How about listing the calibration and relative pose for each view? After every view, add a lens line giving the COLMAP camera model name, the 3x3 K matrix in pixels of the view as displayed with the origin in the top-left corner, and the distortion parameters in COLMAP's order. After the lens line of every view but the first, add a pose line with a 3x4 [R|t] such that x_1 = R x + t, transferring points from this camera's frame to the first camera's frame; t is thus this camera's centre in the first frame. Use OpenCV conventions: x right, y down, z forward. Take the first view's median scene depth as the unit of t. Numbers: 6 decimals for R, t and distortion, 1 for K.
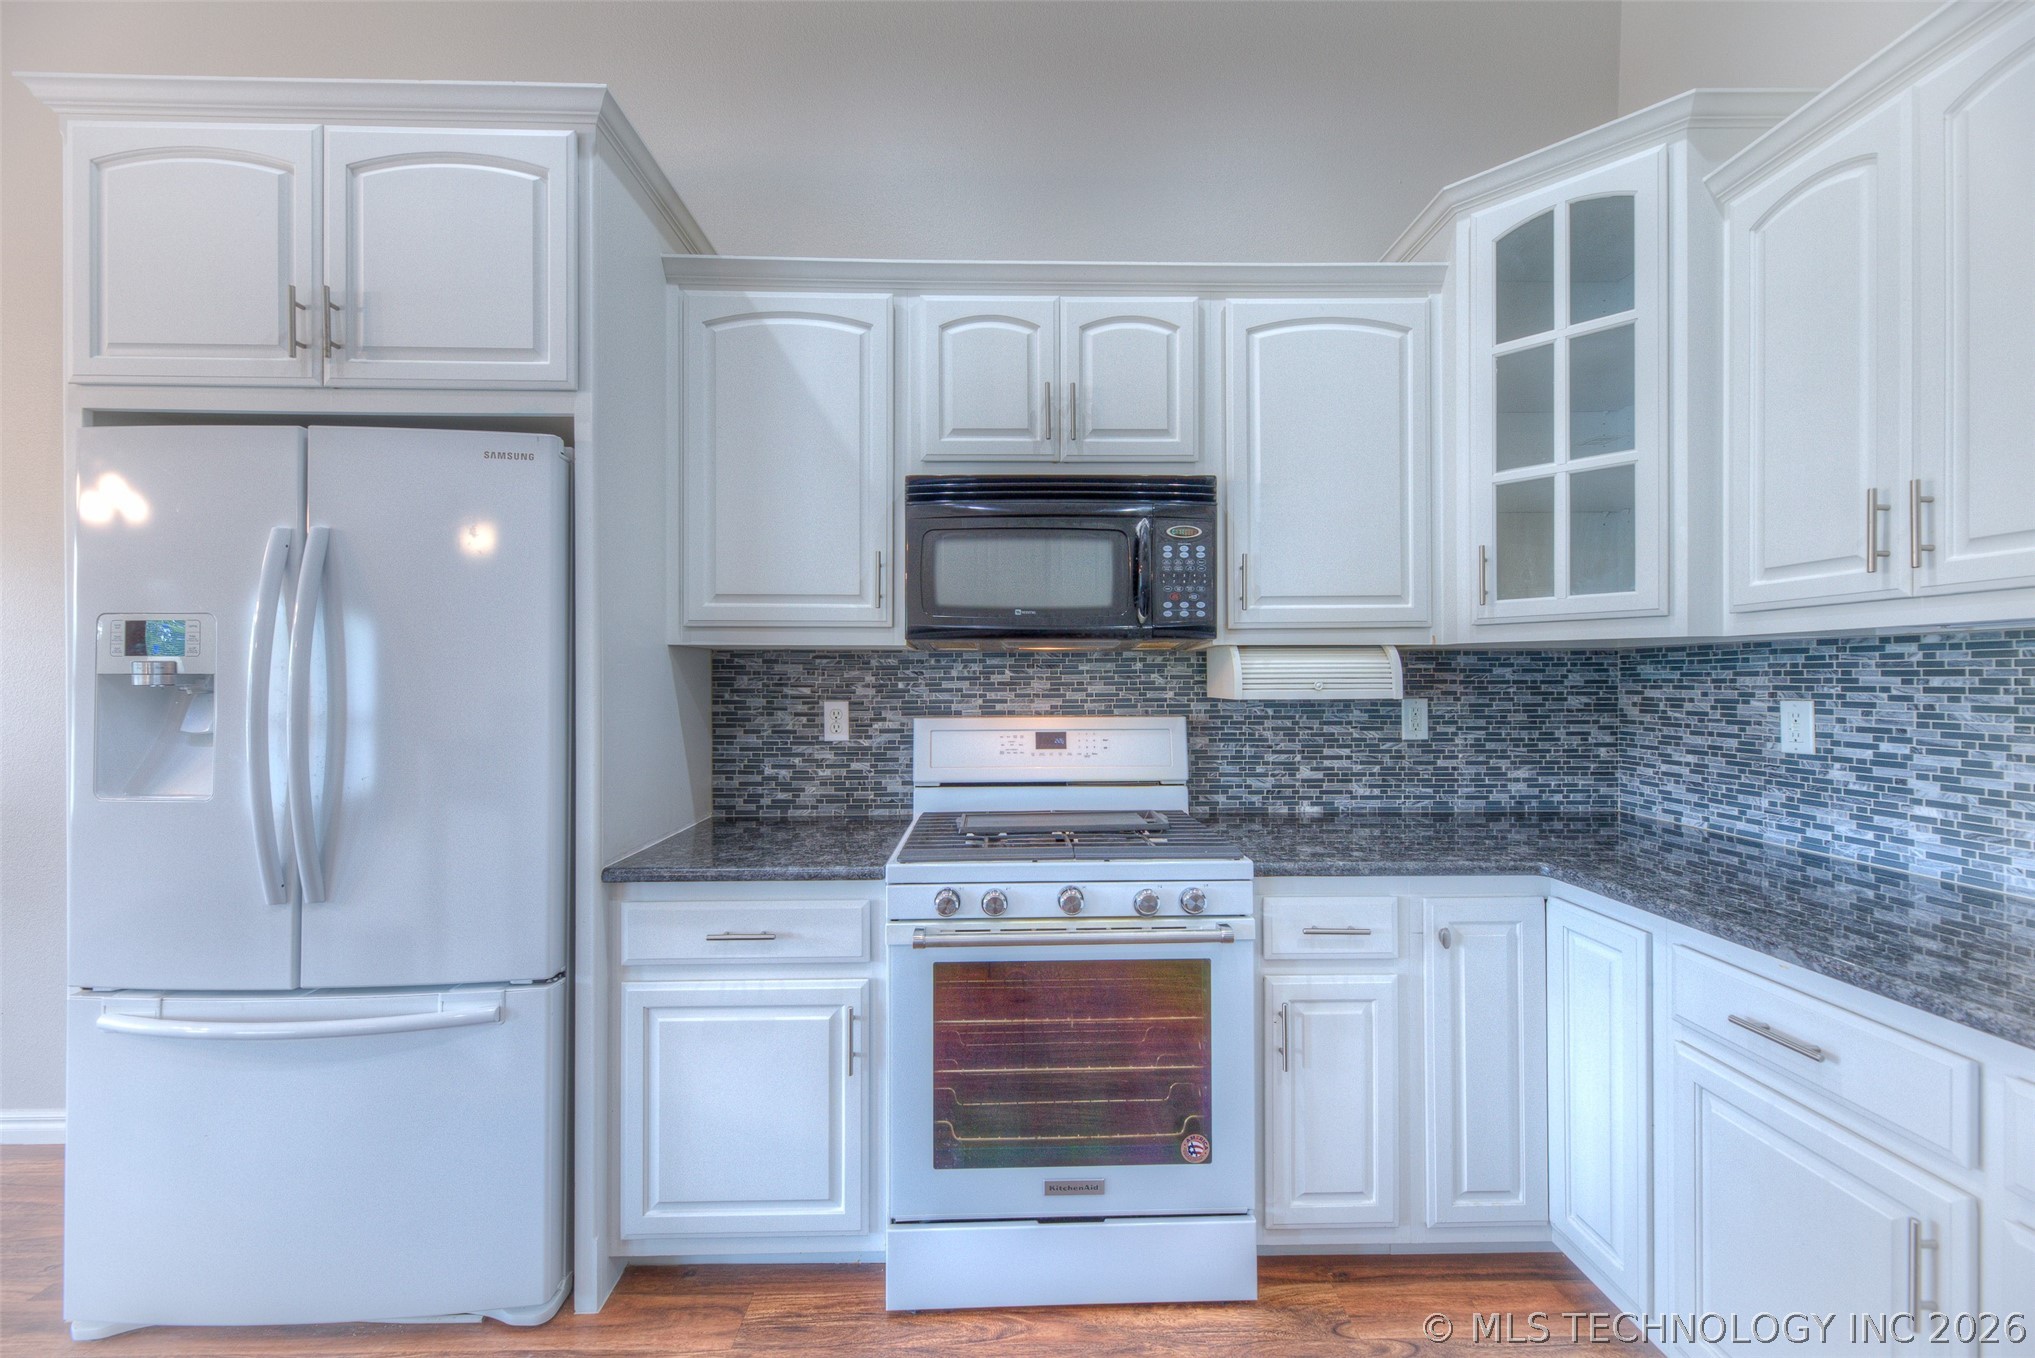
lens RADIAL K [[814.5, 0, 1017.5], [0, 814.5, 679.0], [0, 0, 1]] dist [0.013964, -0.004248]
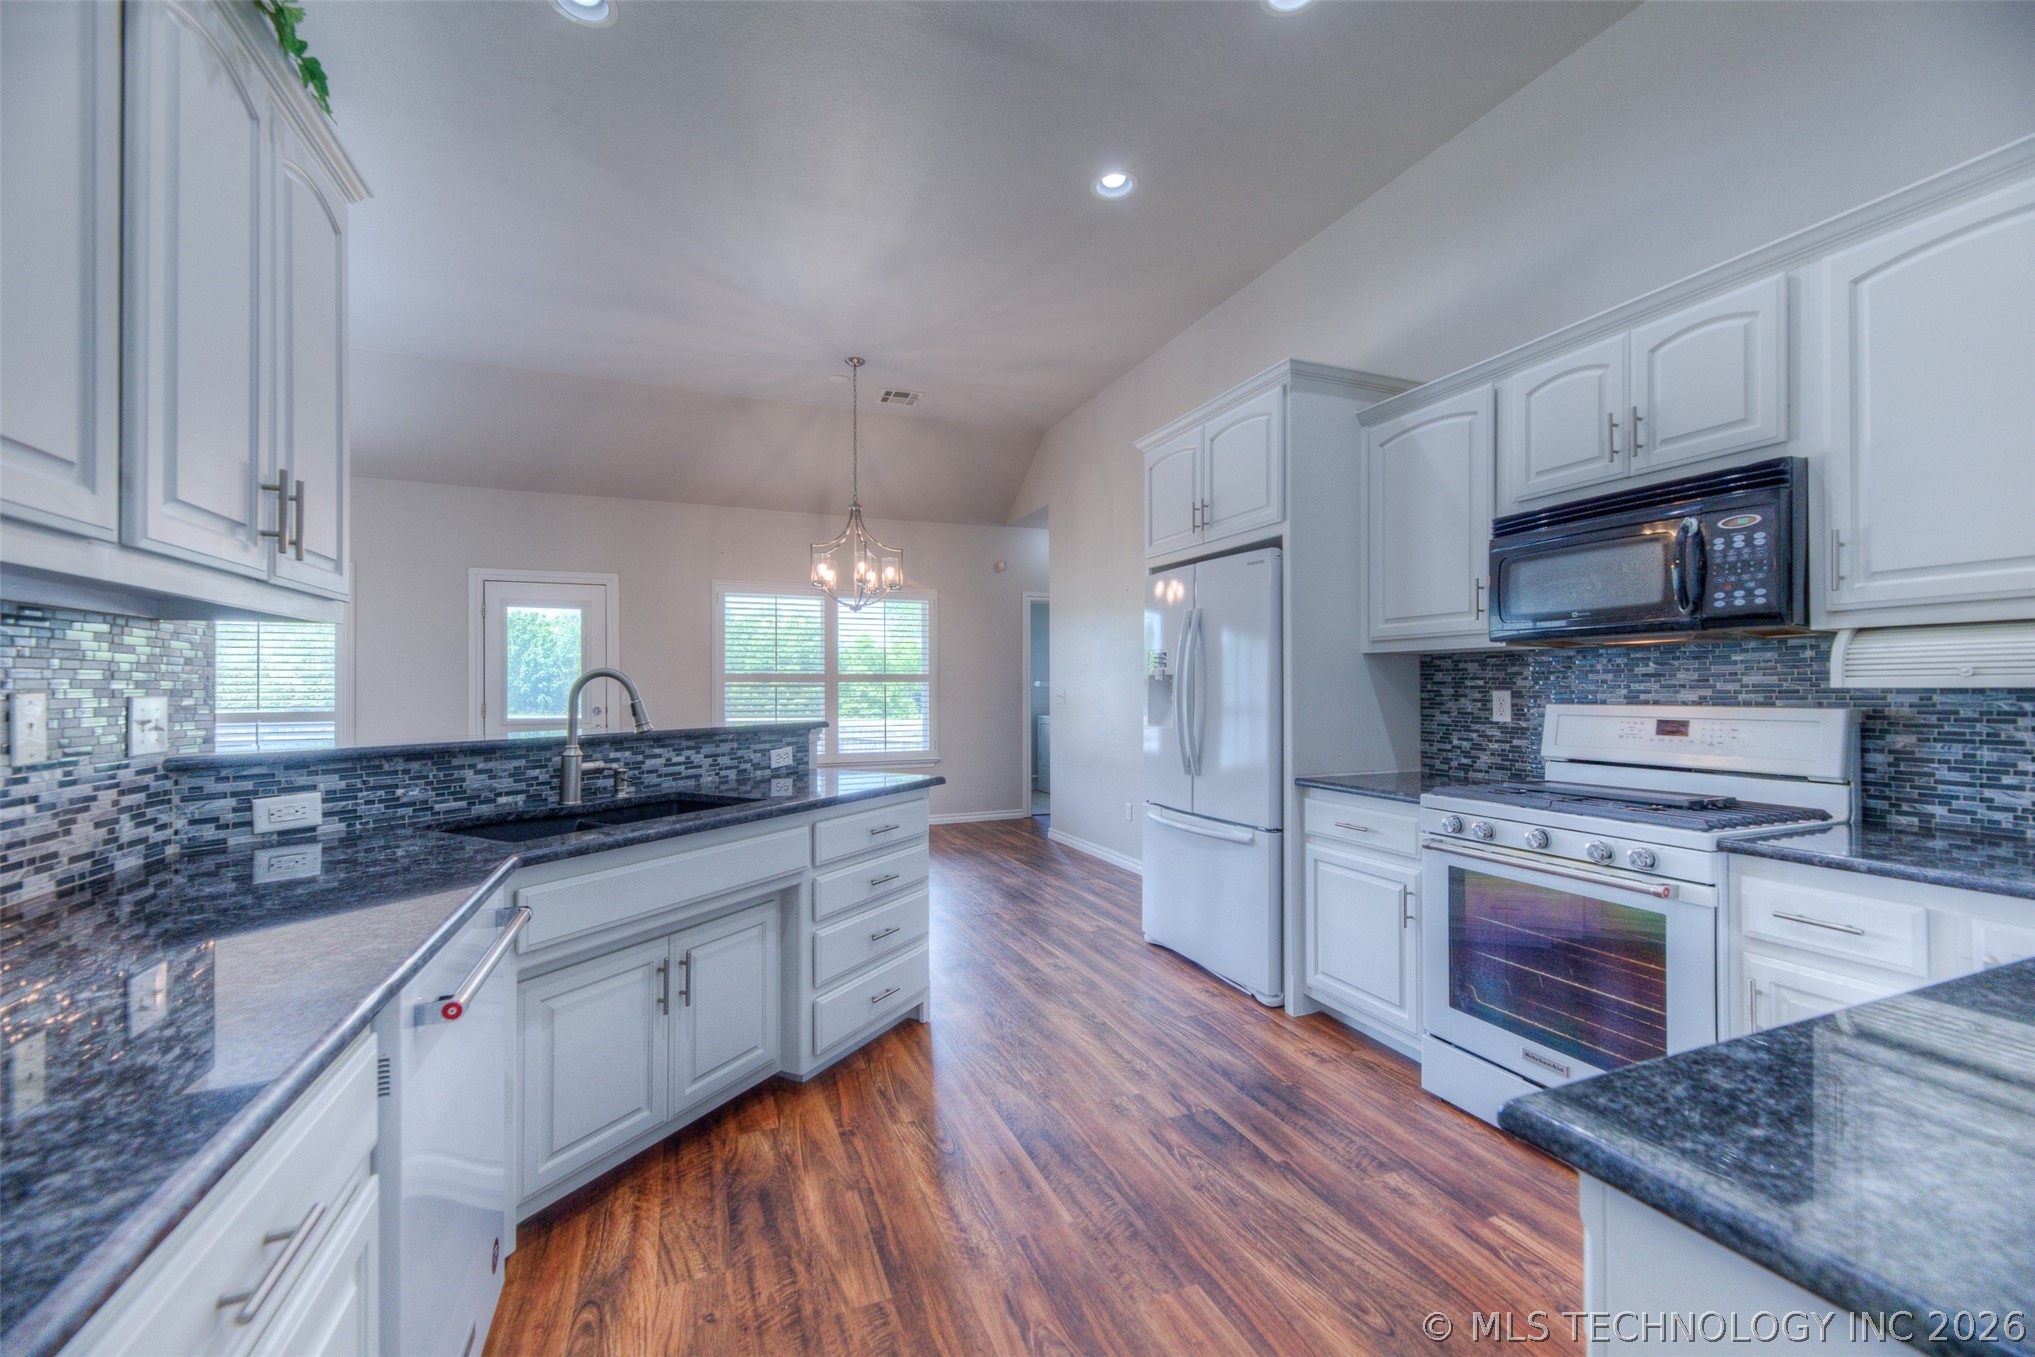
lens RADIAL K [[809.2, 0, 1016.8], [0, 809.2, 680.9], [0, 0, 1]] dist [0.016850, -0.004883]
pose [[0.358181, -0.007732, -0.933620, 0.801024], [0.002738, 0.999970, -0.007231, 0.021657], [0.933648, 0.000034, 0.358191, -0.195323]]
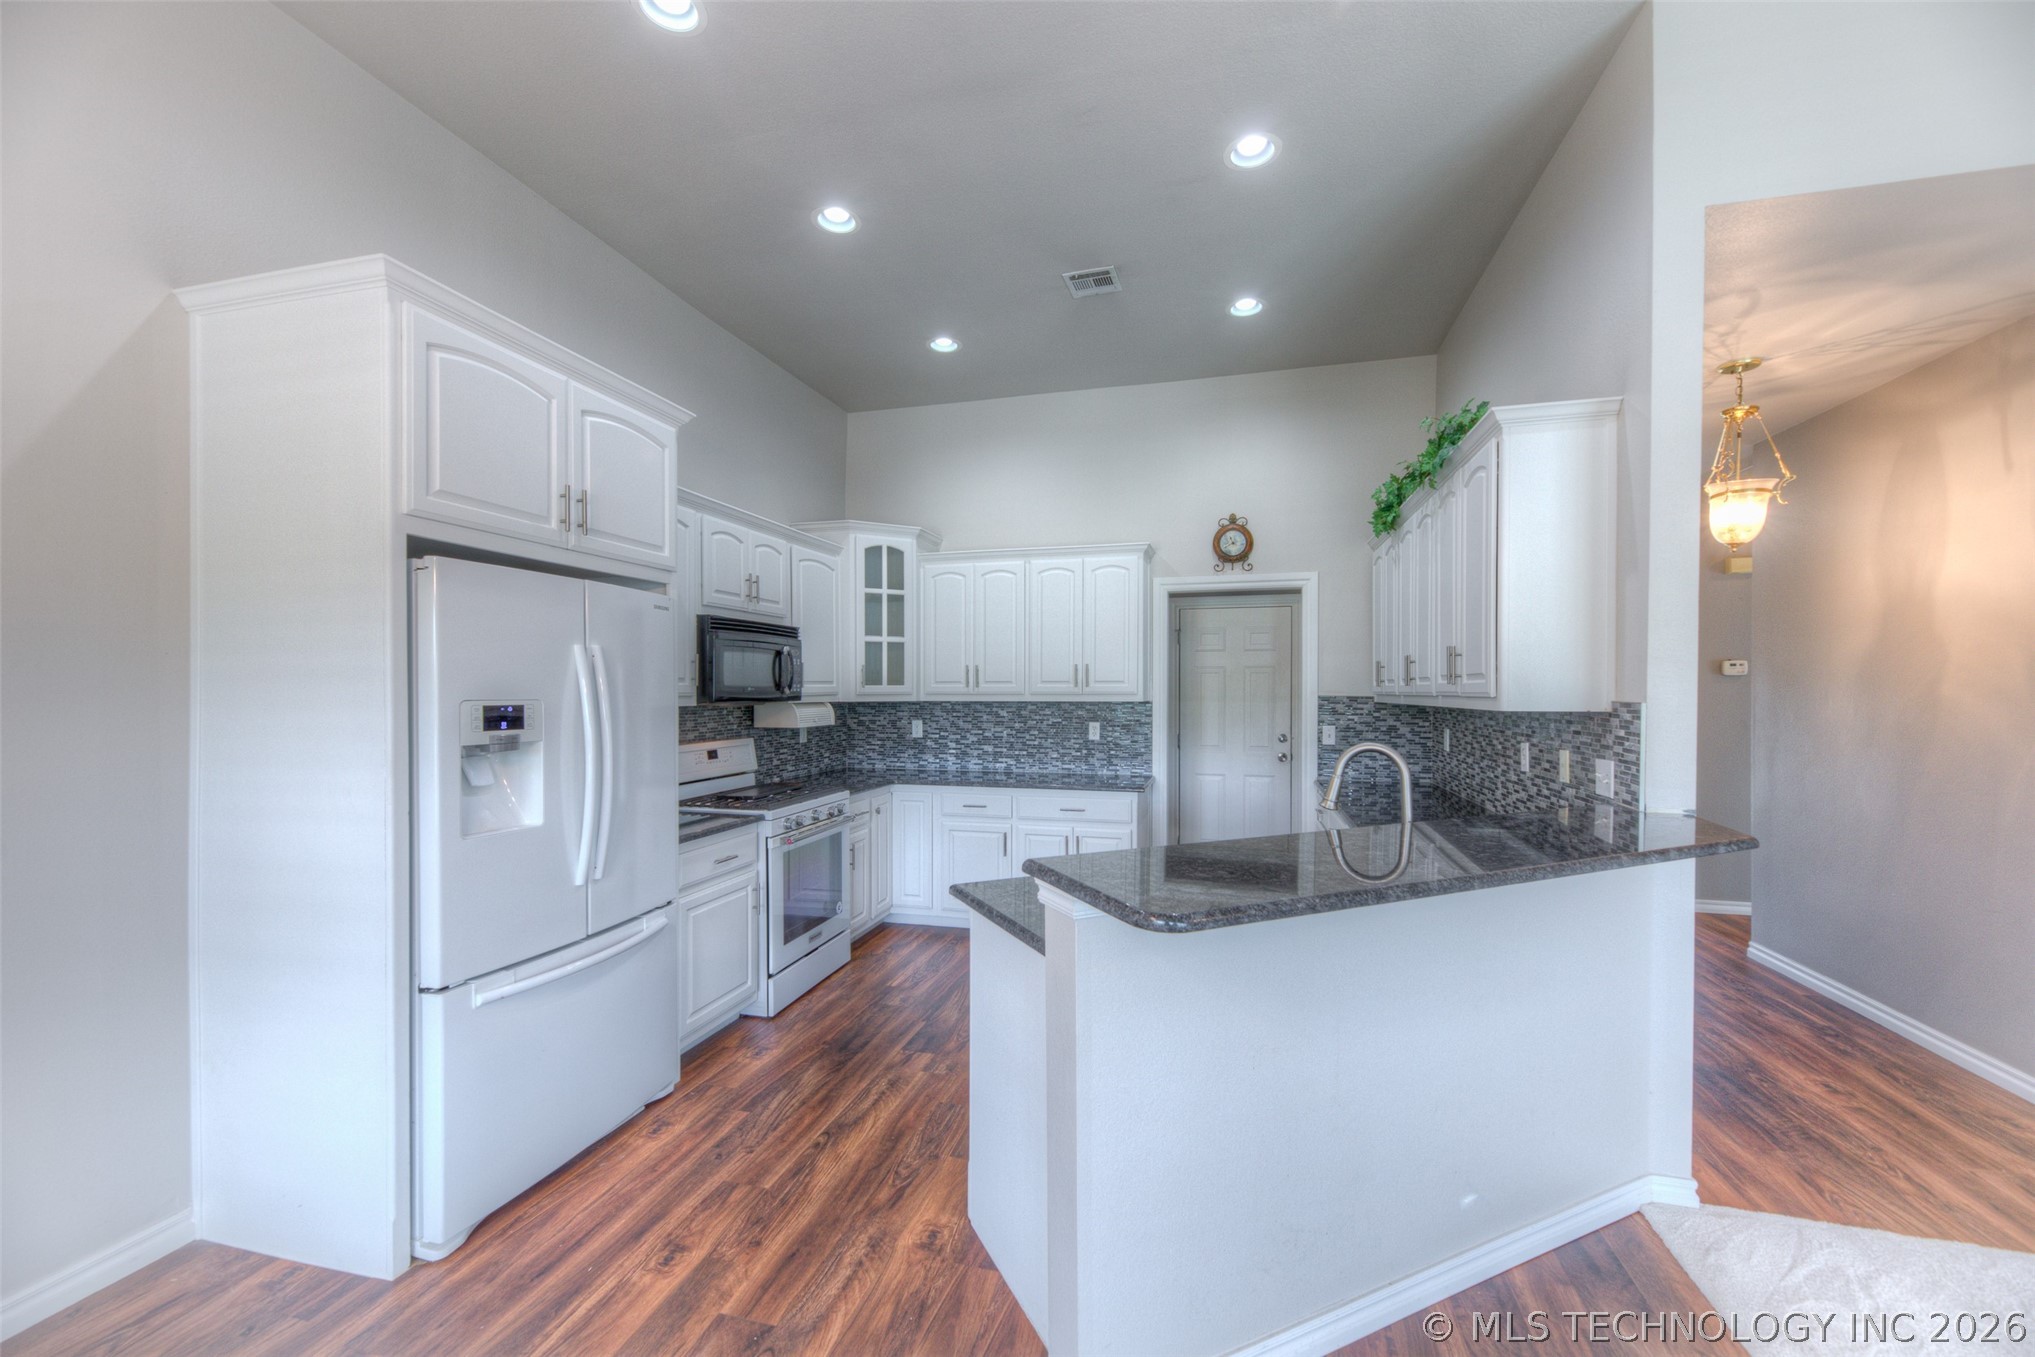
lens RADIAL K [[807.2, 0, 1015.6], [0, 807.2, 690.6], [0, 0, 1]] dist [0.007259, -0.000245]
pose [[0.282291, 0.001080, 0.959328, -1.655091], [-0.001363, 0.999999, -0.000724, -0.074500], [-0.959328, -0.001103, 0.282292, -0.178724]]
